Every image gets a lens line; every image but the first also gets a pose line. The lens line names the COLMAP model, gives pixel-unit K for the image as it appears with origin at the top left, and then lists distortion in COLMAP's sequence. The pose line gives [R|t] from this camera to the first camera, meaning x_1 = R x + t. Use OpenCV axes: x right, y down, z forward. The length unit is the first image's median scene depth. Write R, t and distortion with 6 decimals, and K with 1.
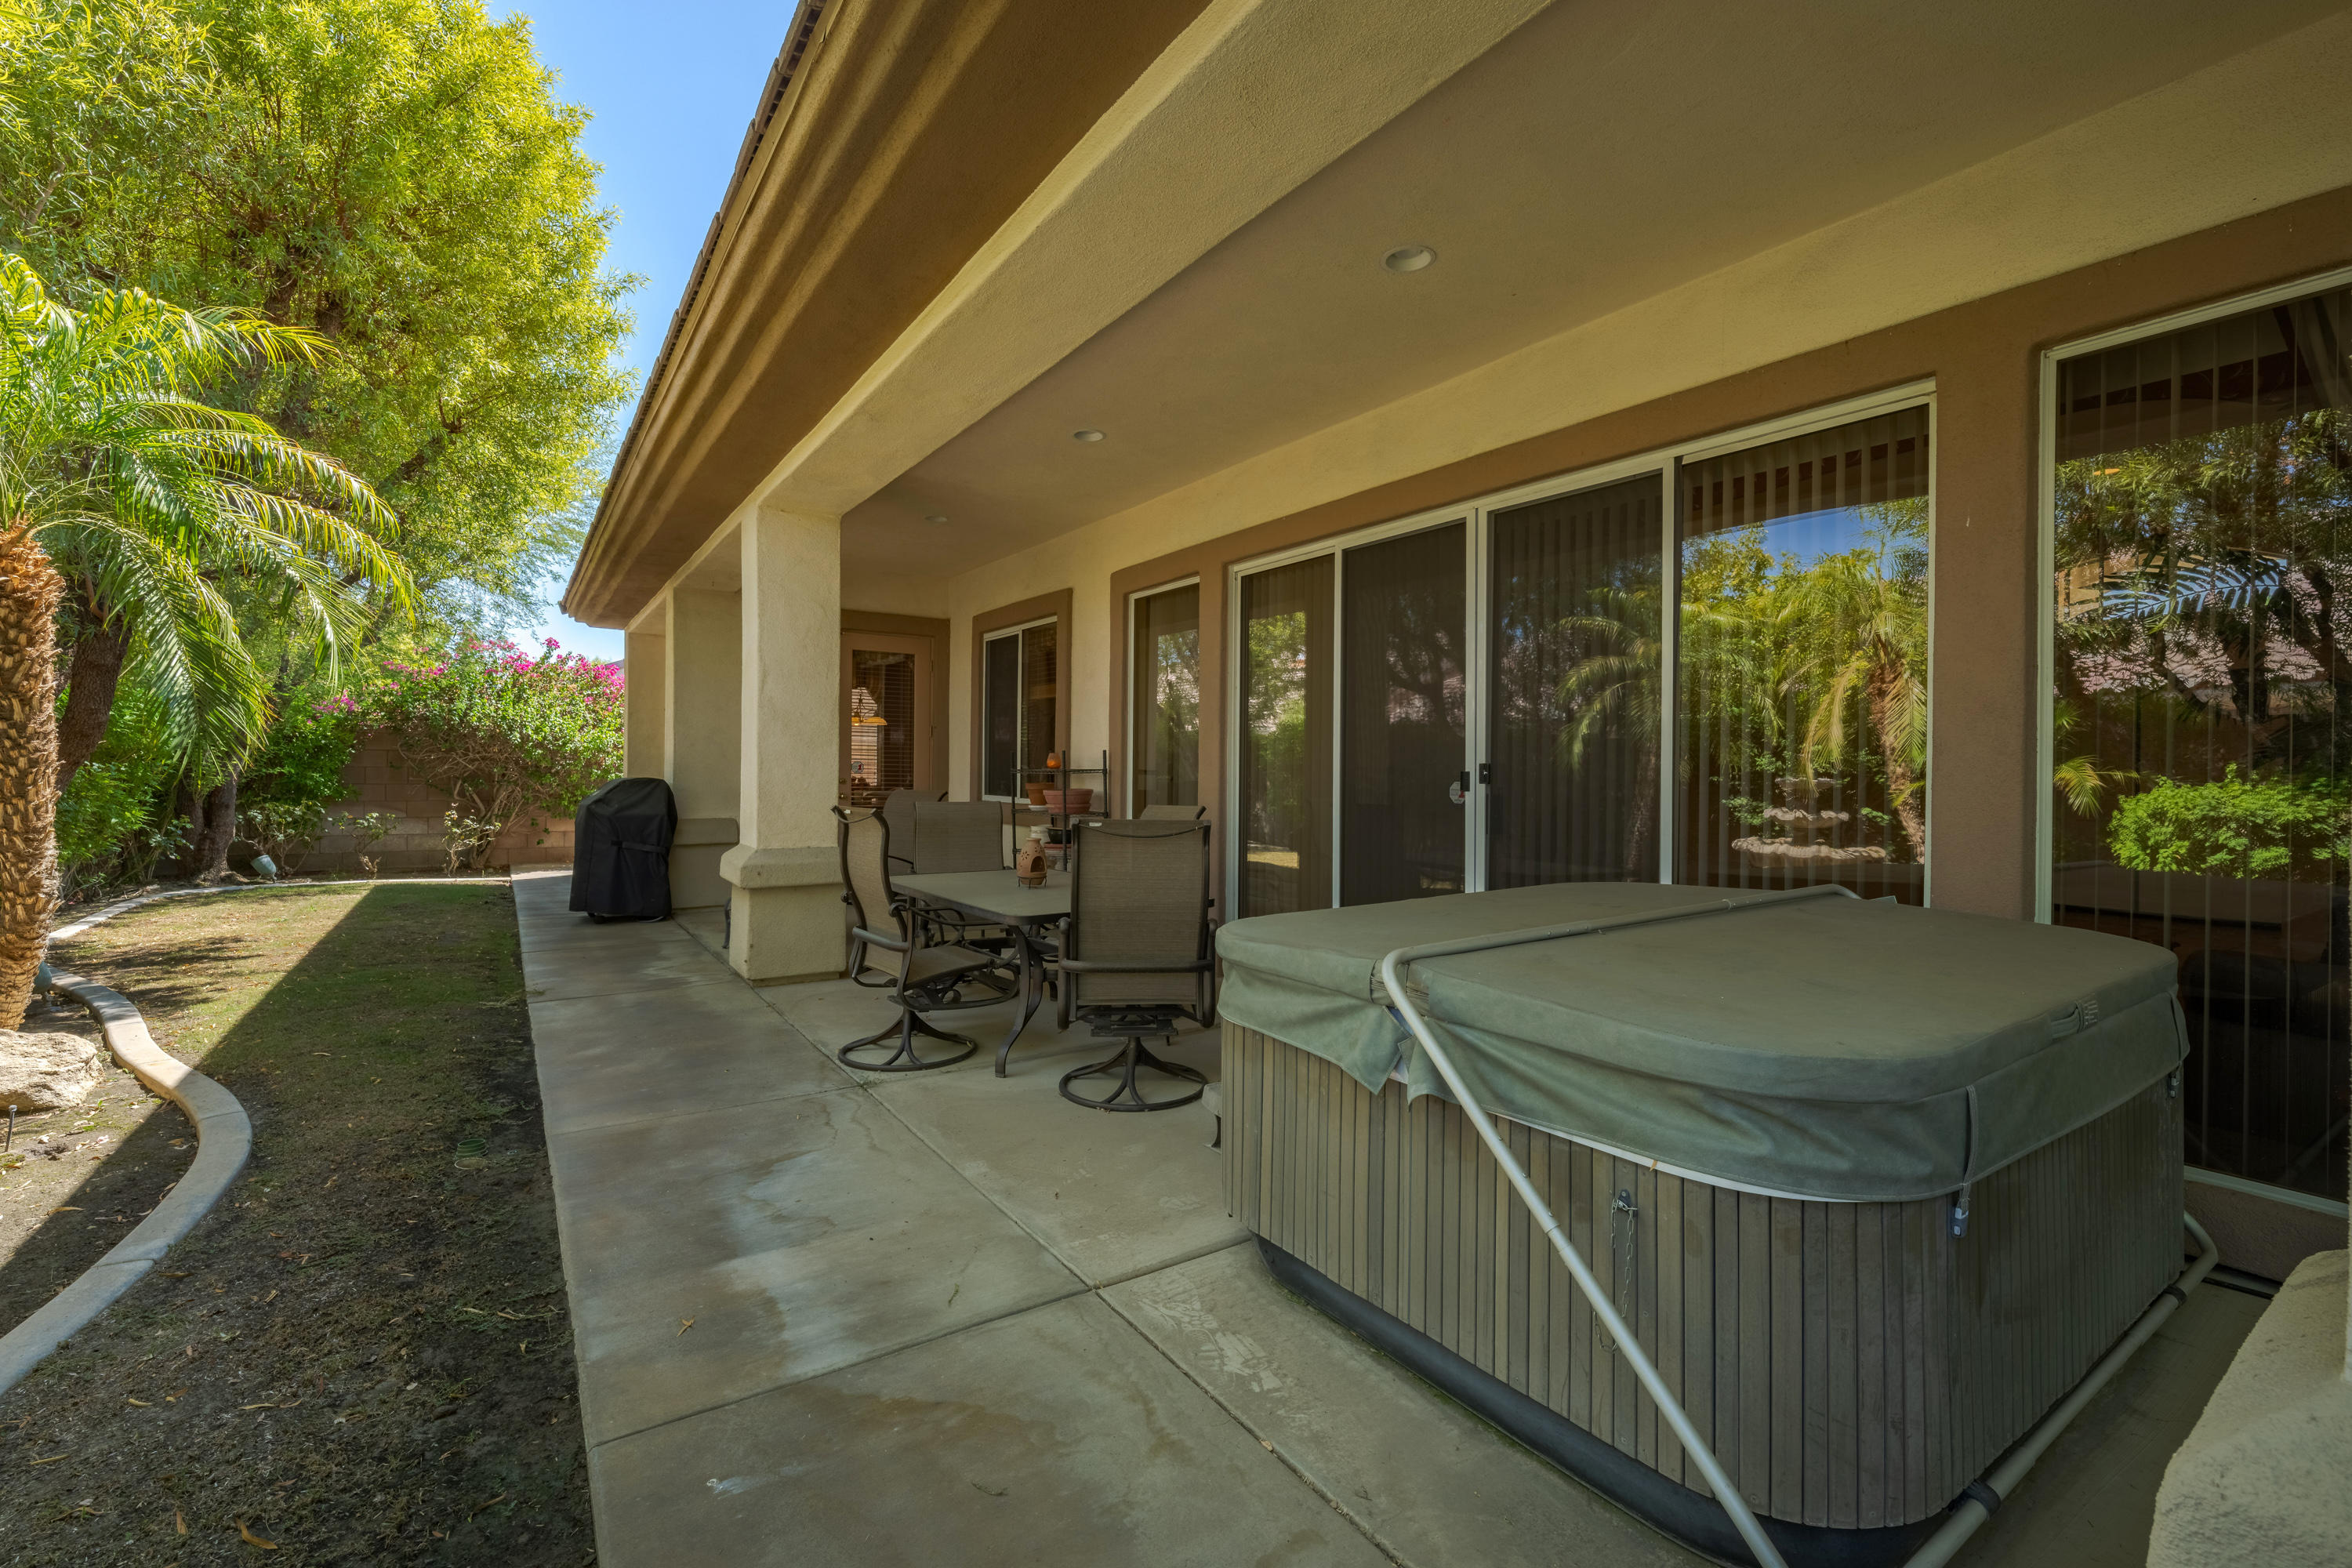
lens RADIAL K [[1000.1, 0, 1188.0], [0, 1000.1, 779.3], [0, 0, 1]] dist [0.001257, -0.000273]
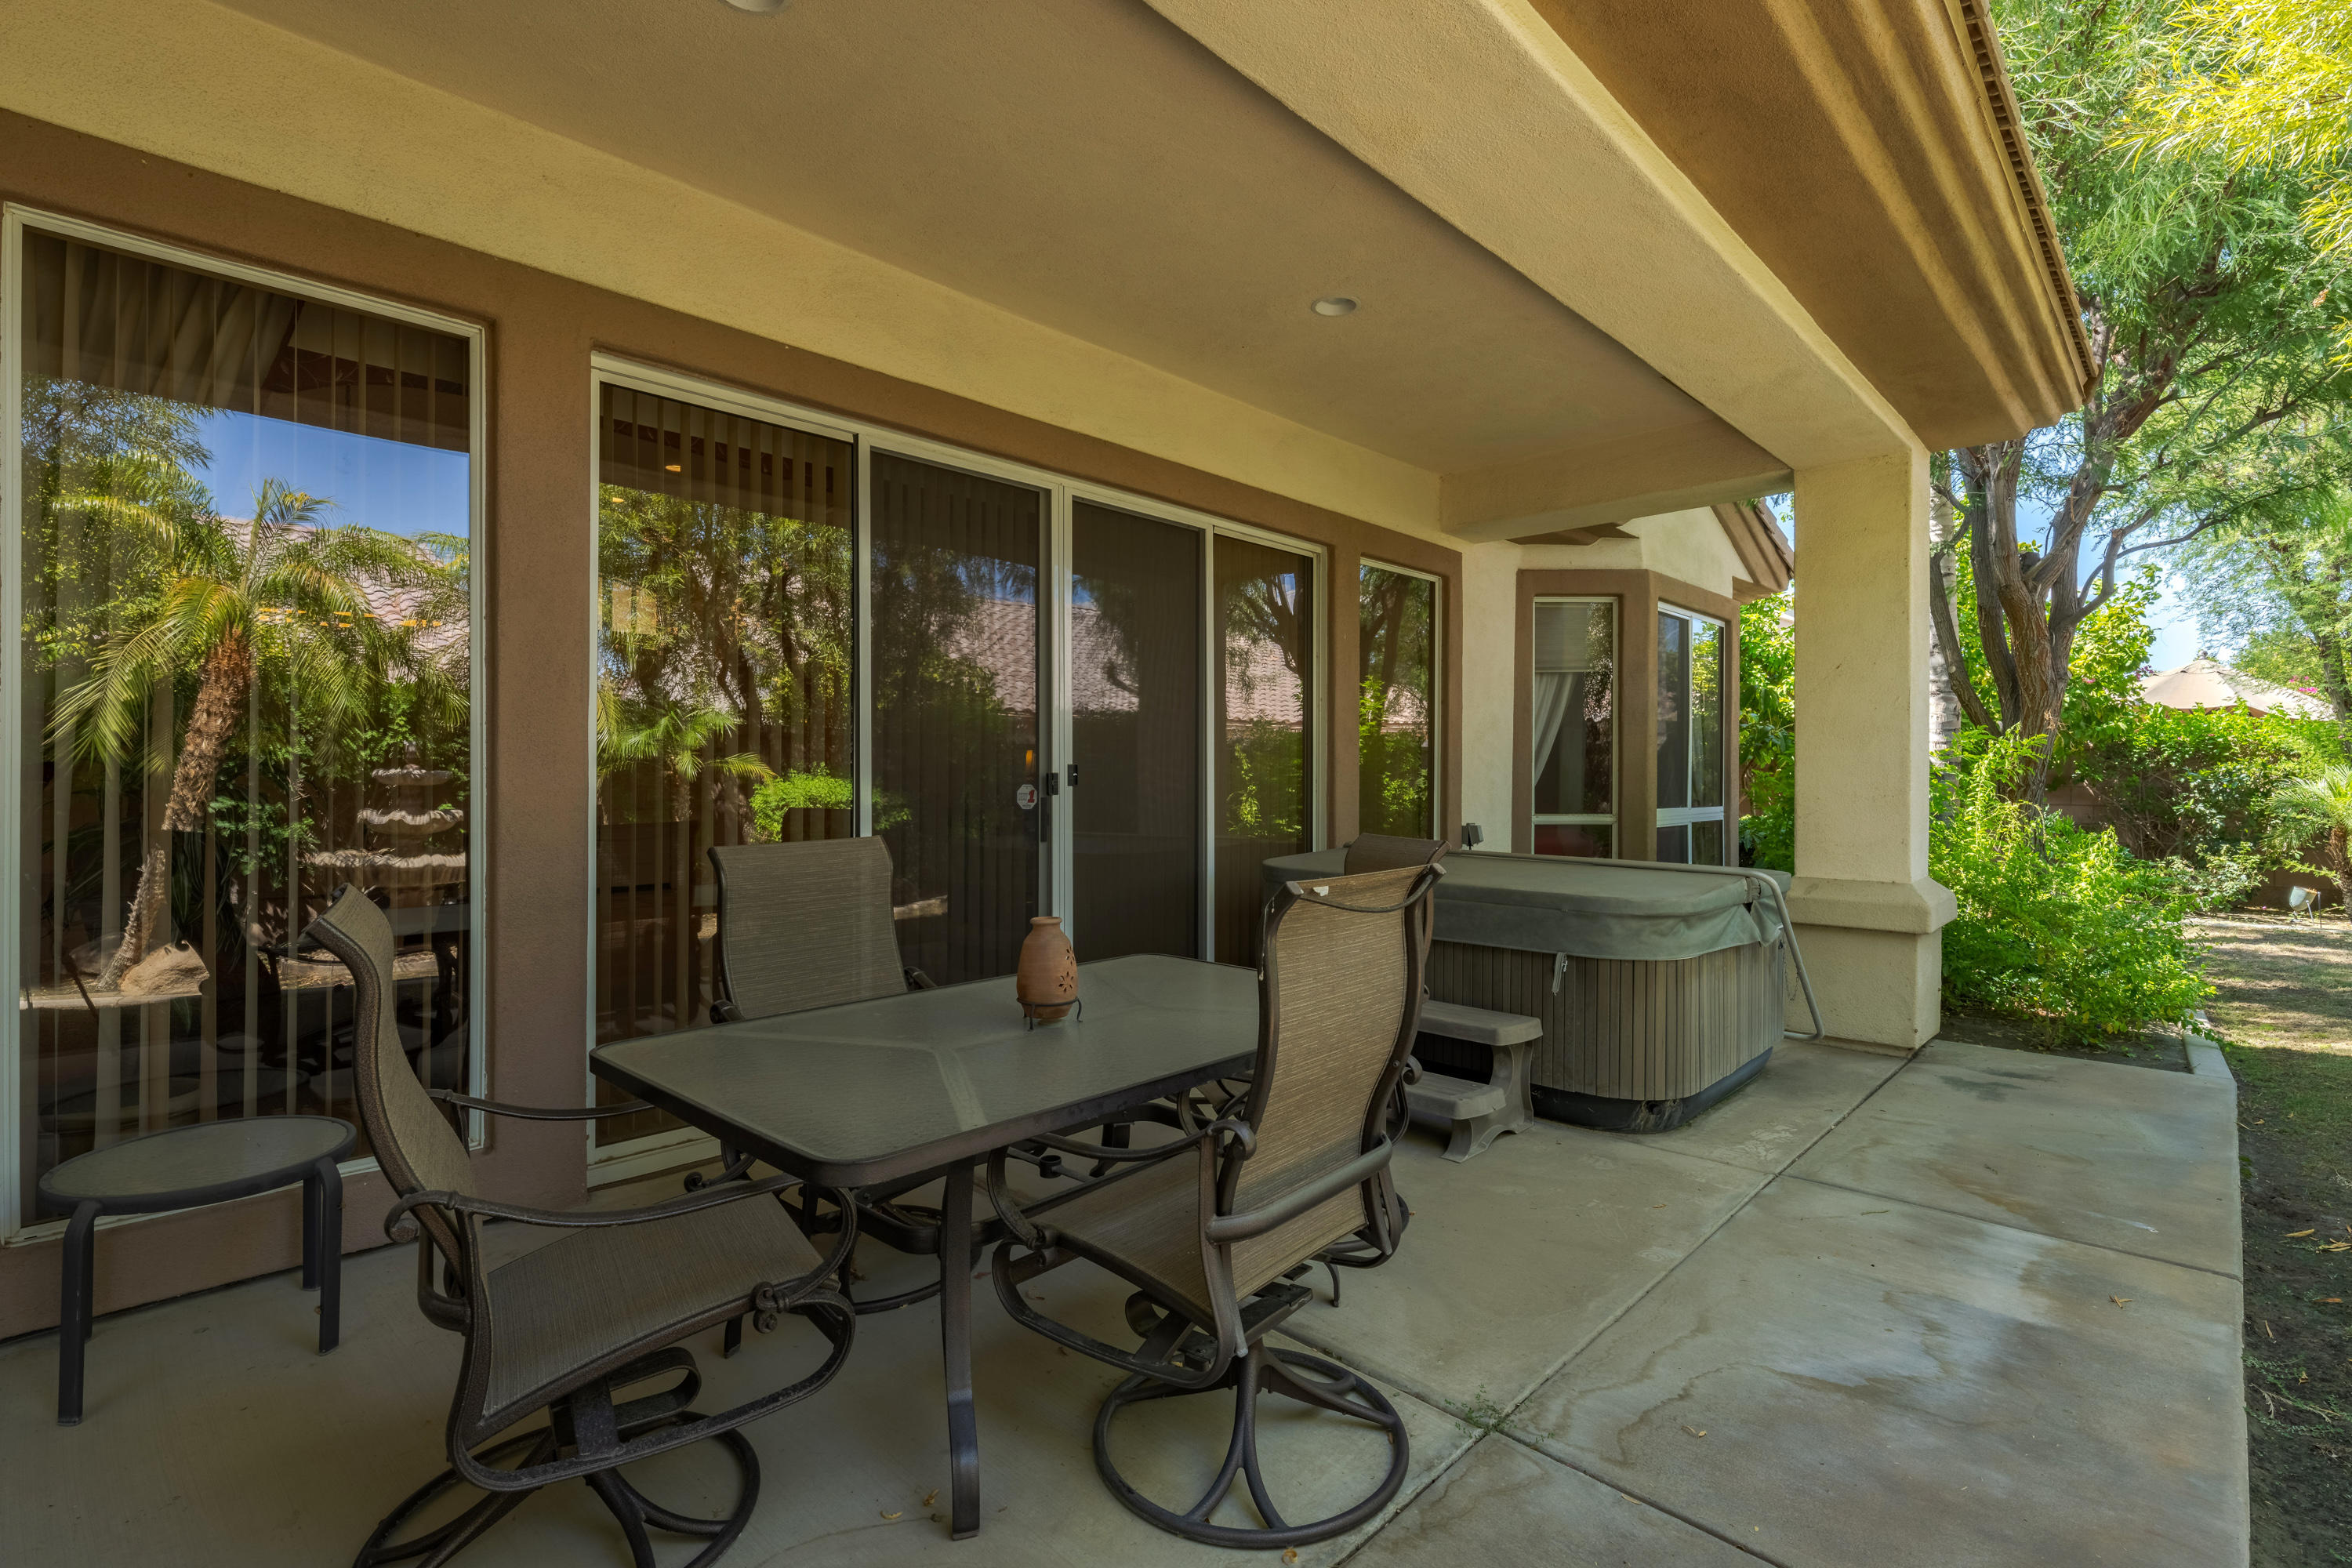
lens RADIAL K [[1080.1, 0, 1176.0], [0, 1080.1, 777.8], [0, 0, 1]] dist [-0.003009, 0.000955]
pose [[-0.194285, -0.011358, 0.980879, -0.815628], [0.001877, 0.999927, 0.011950, -0.017395], [-0.980943, 0.004163, -0.194249, 1.261855]]
